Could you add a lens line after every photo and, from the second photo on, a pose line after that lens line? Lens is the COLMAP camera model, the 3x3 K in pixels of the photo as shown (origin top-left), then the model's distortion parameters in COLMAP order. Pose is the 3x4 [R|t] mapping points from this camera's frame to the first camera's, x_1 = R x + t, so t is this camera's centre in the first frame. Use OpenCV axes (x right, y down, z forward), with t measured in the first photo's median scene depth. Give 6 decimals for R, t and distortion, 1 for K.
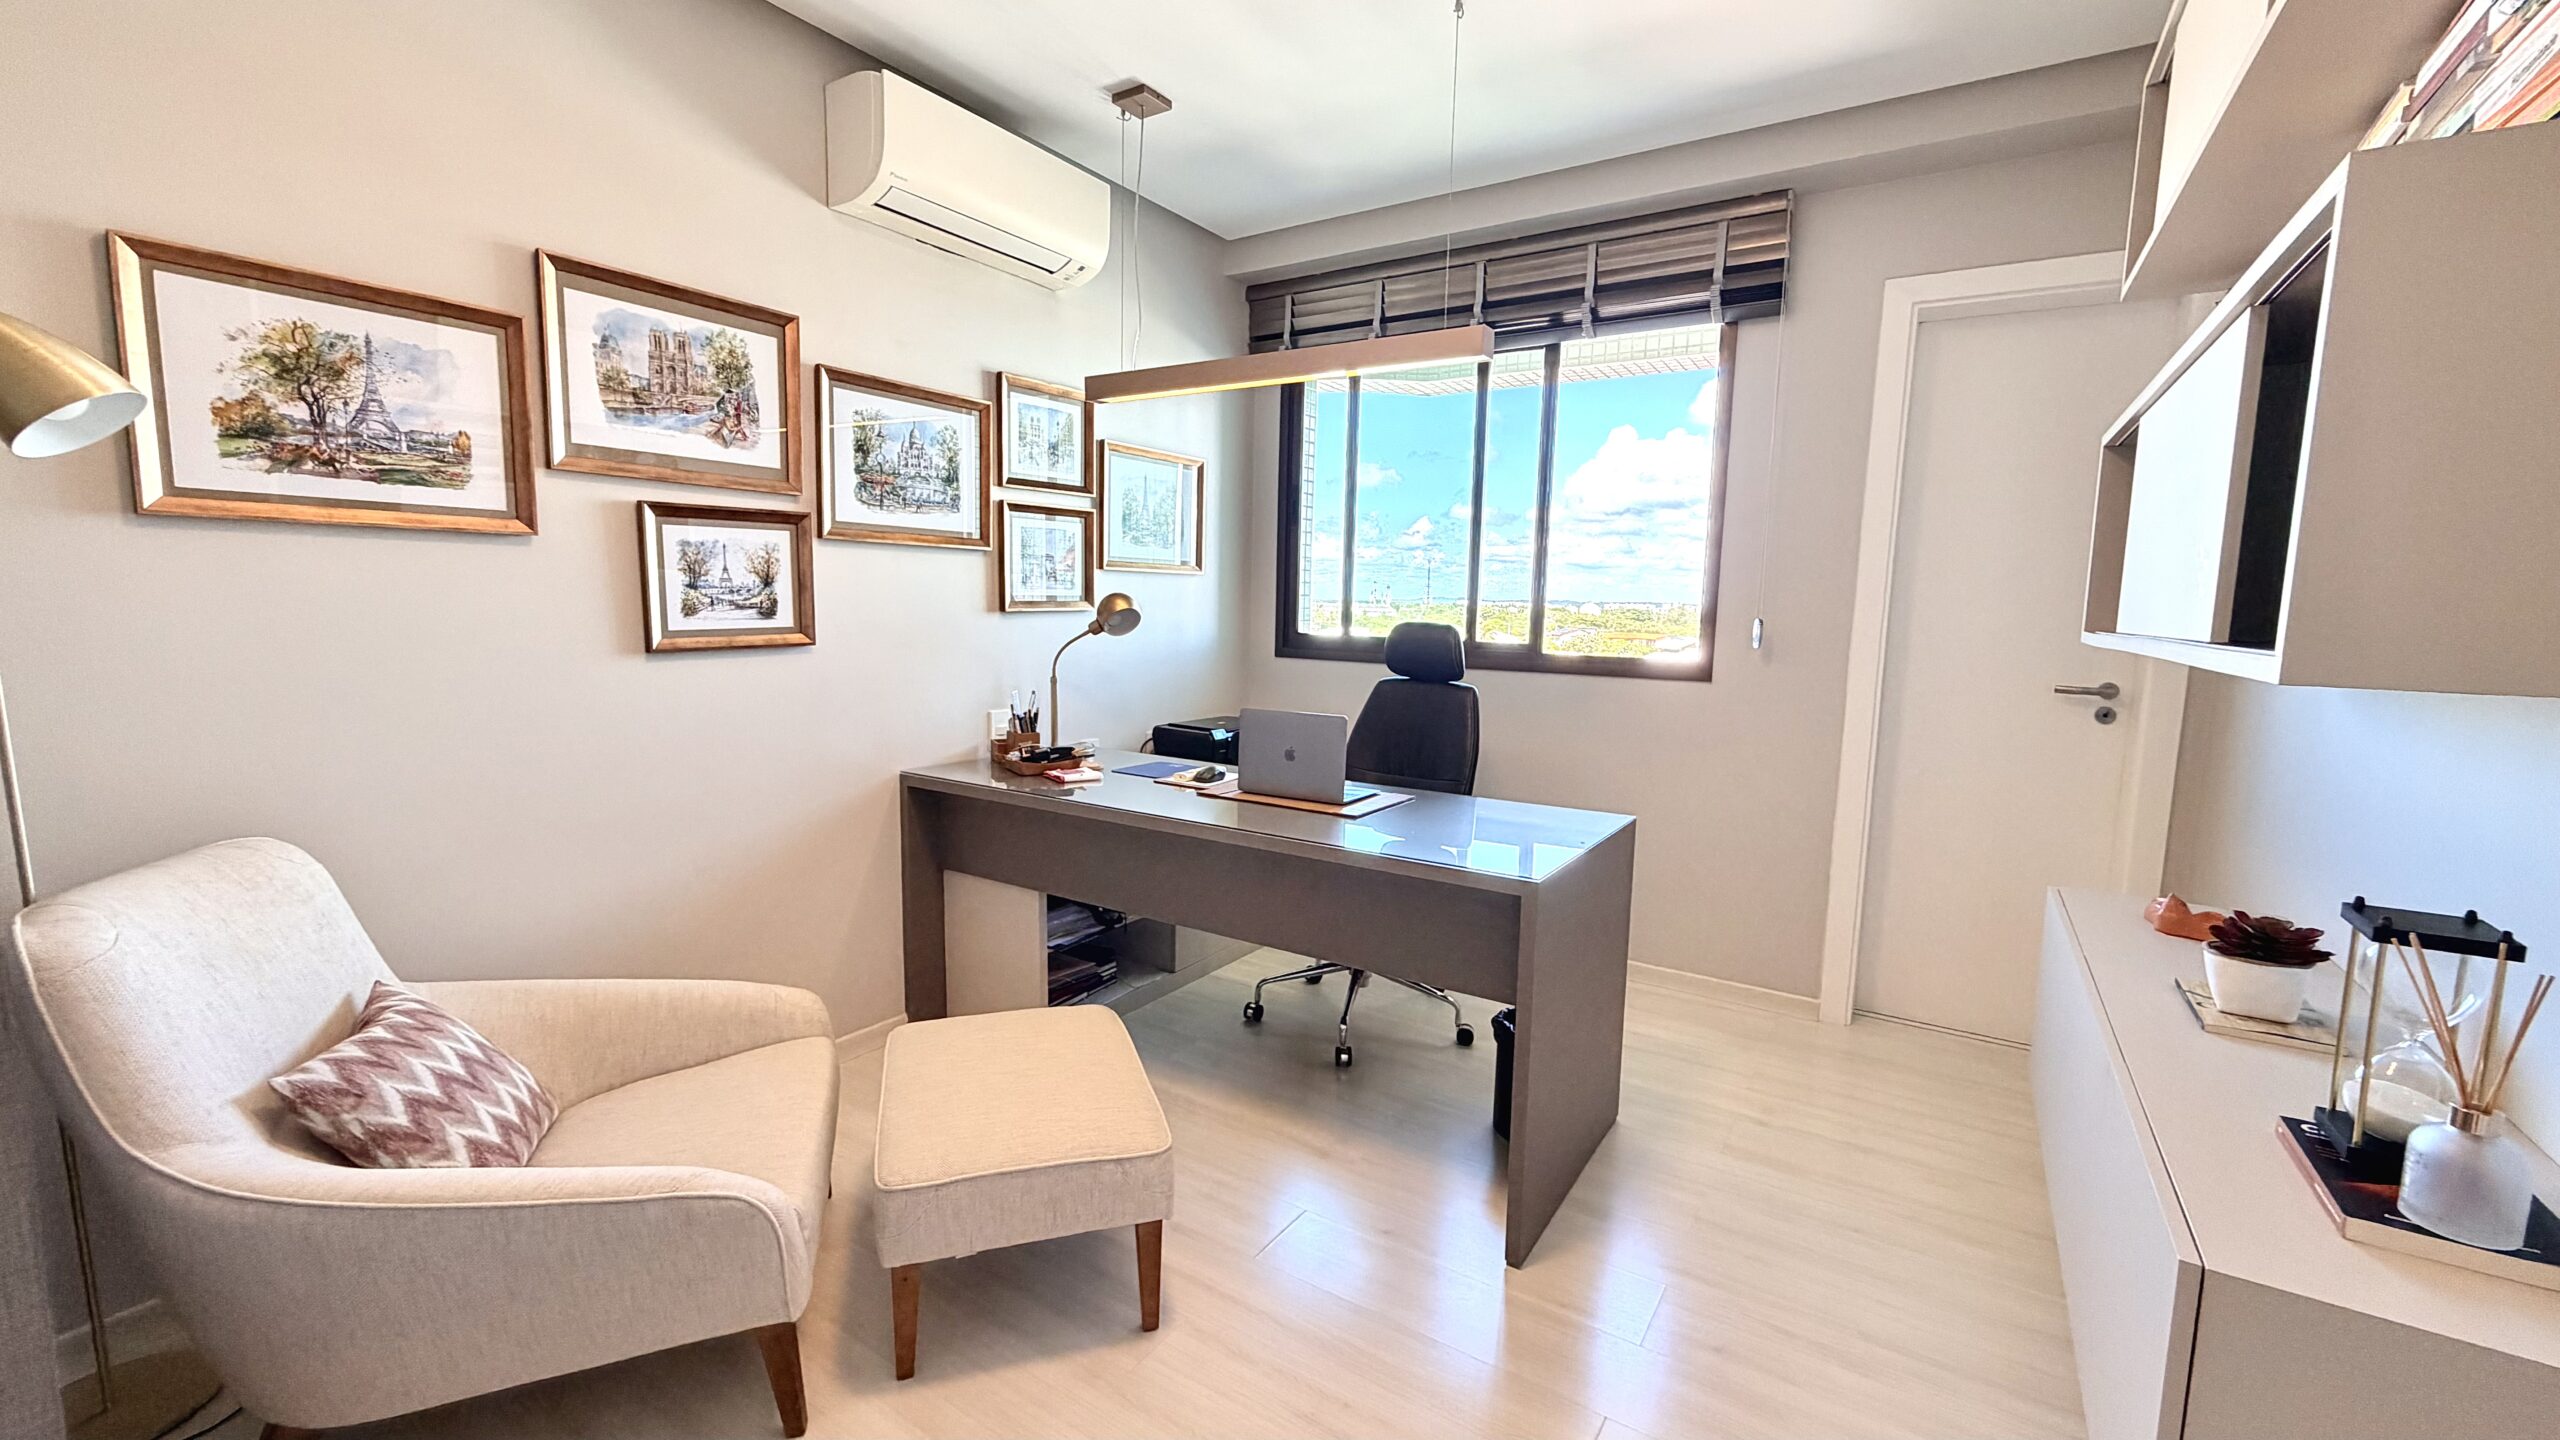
lens RADIAL K [[1025.6, 0, 1271.3], [0, 1025.6, 720.6], [0, 0, 1]] dist [0.000111, 0.000197]
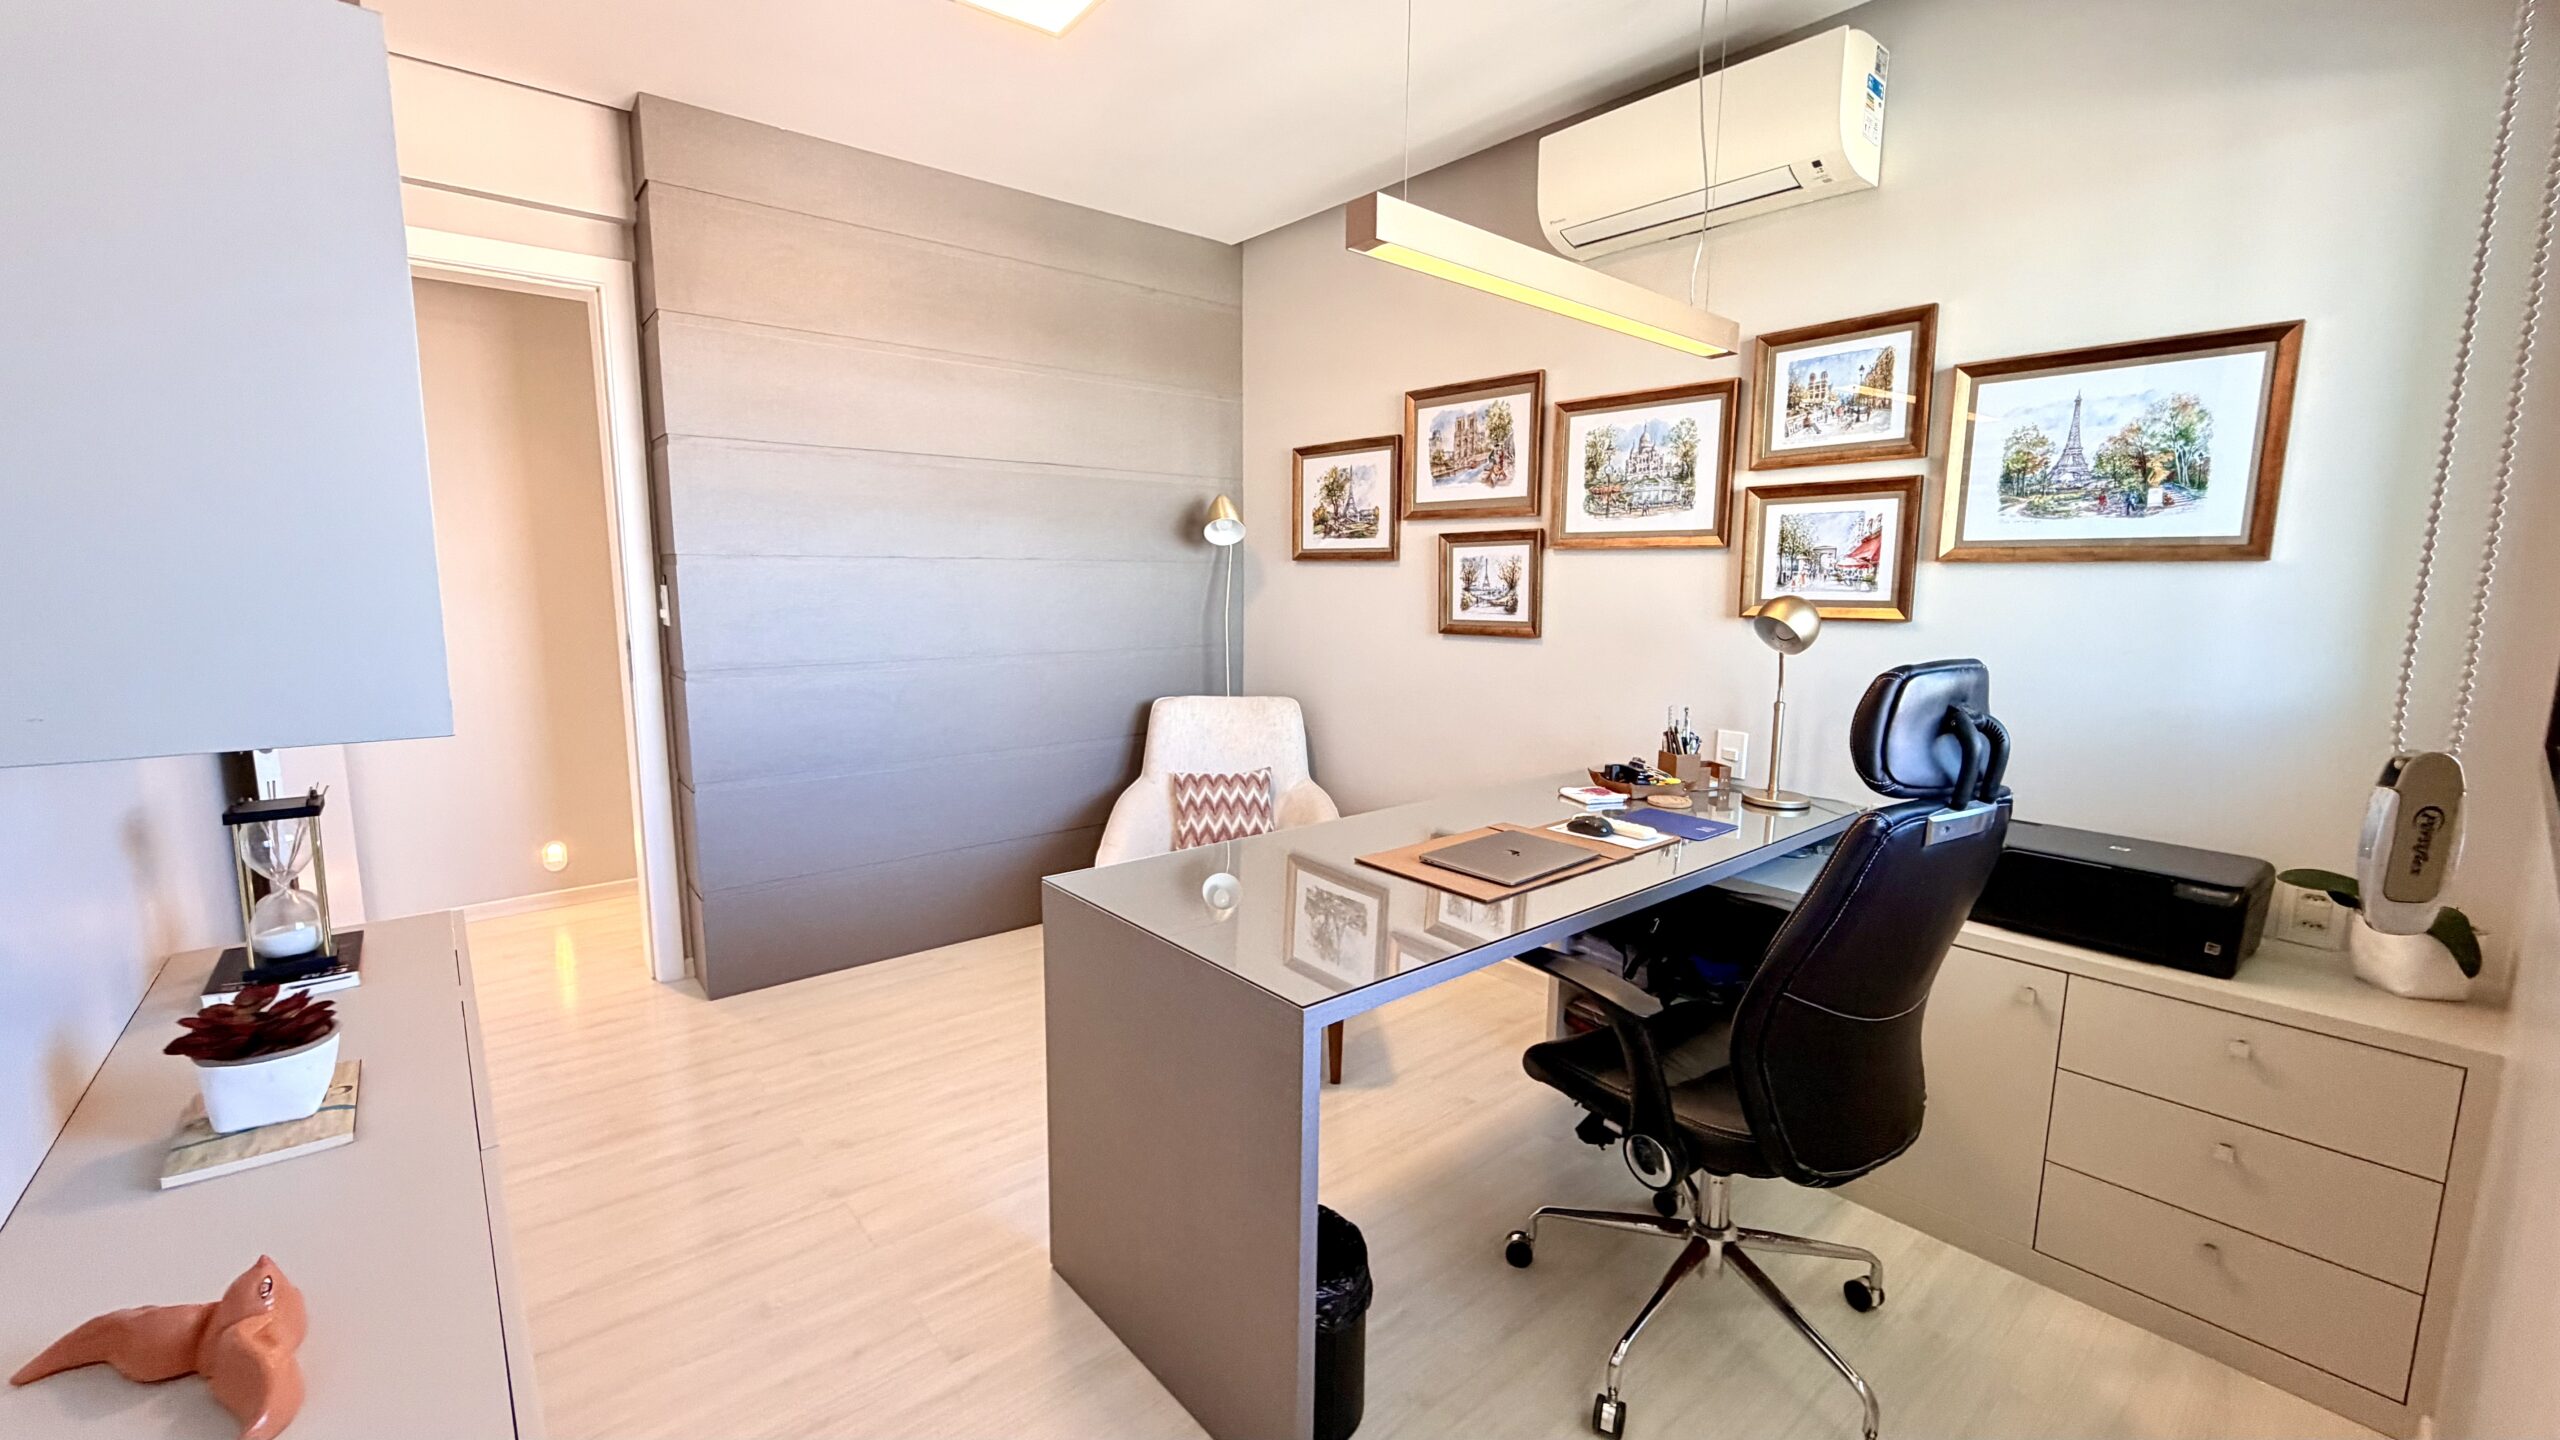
lens RADIAL K [[1025.6, 0, 1271.3], [0, 1025.6, 720.6], [0, 0, 1]] dist [0.000111, 0.000197]
pose [[-0.288963, 0.114885, -0.950422, 0.840914], [-0.126041, 0.979566, 0.156729, -0.132694], [0.949007, 0.165081, -0.268578, 1.082508]]
